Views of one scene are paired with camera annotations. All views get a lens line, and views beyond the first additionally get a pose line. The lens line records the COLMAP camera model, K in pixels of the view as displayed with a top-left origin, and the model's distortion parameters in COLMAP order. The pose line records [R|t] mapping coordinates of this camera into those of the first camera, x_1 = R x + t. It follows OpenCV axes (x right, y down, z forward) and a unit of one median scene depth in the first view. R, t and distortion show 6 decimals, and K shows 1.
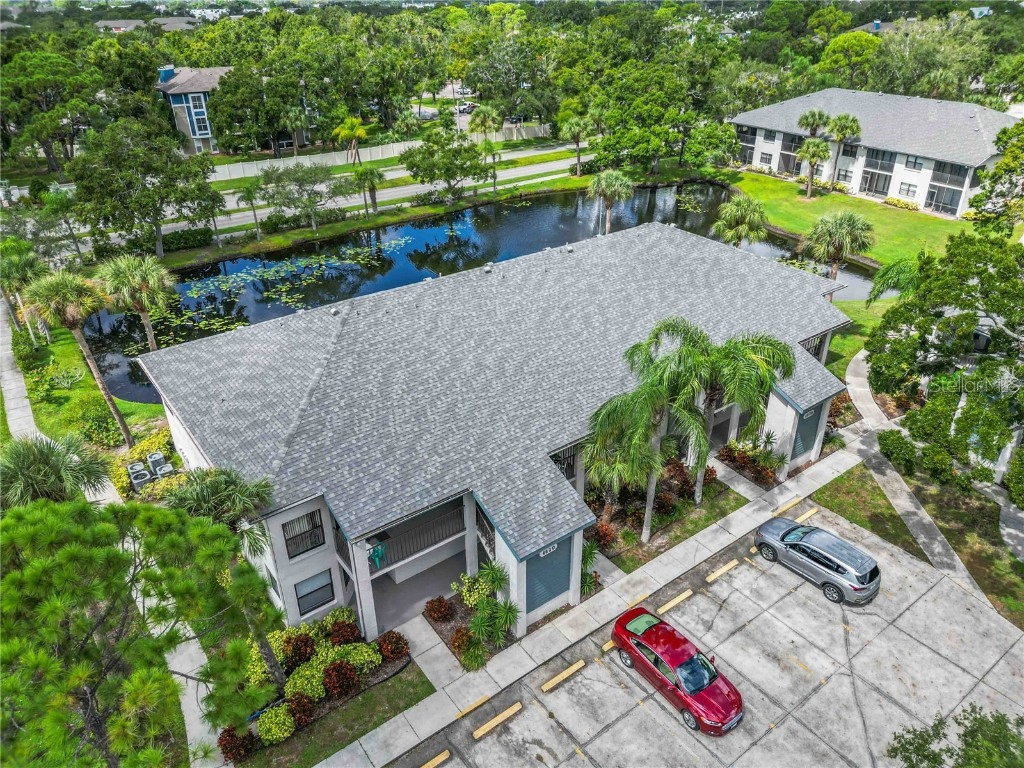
lens RADIAL K [[731.1, 0, 514.9], [0, 731.1, 383.9], [0, 0, 1]] dist [0.030637, -0.023963]
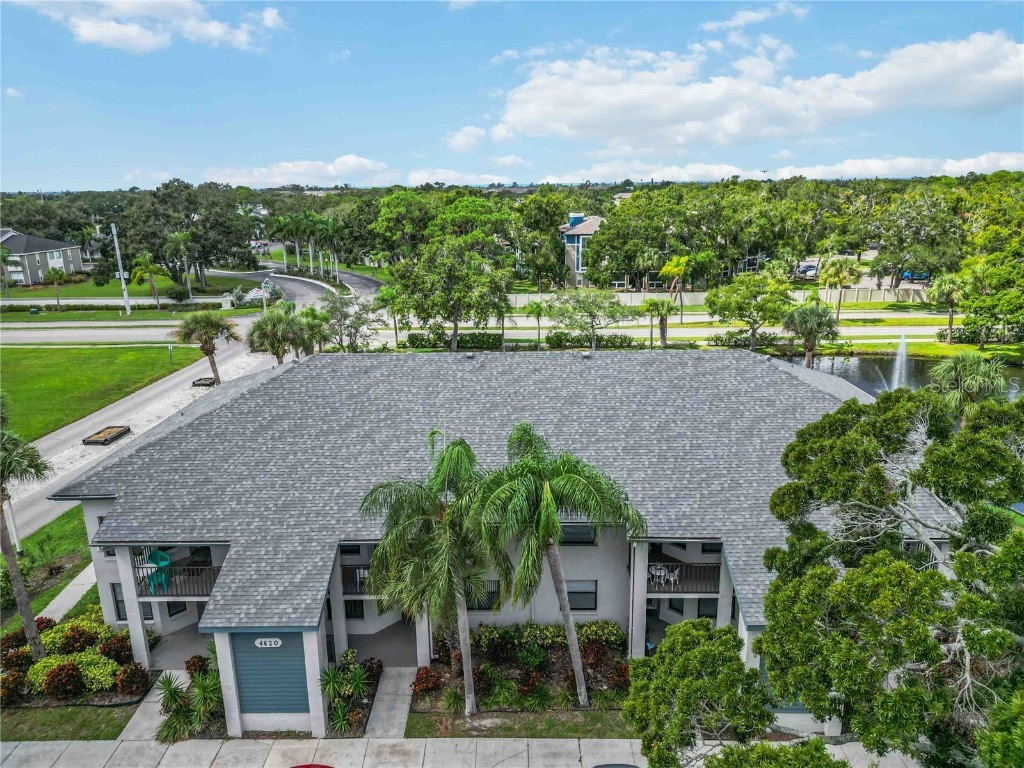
lens RADIAL K [[731.1, 0, 512.4], [0, 731.1, 385.0], [0, 0, 1]] dist [0.030637, -0.023963]
pose [[0.782923, 0.160032, -0.601184, 0.213246], [-0.285078, 0.951207, -0.118051, -0.010622], [0.552958, 0.263809, 0.790343, 0.118425]]
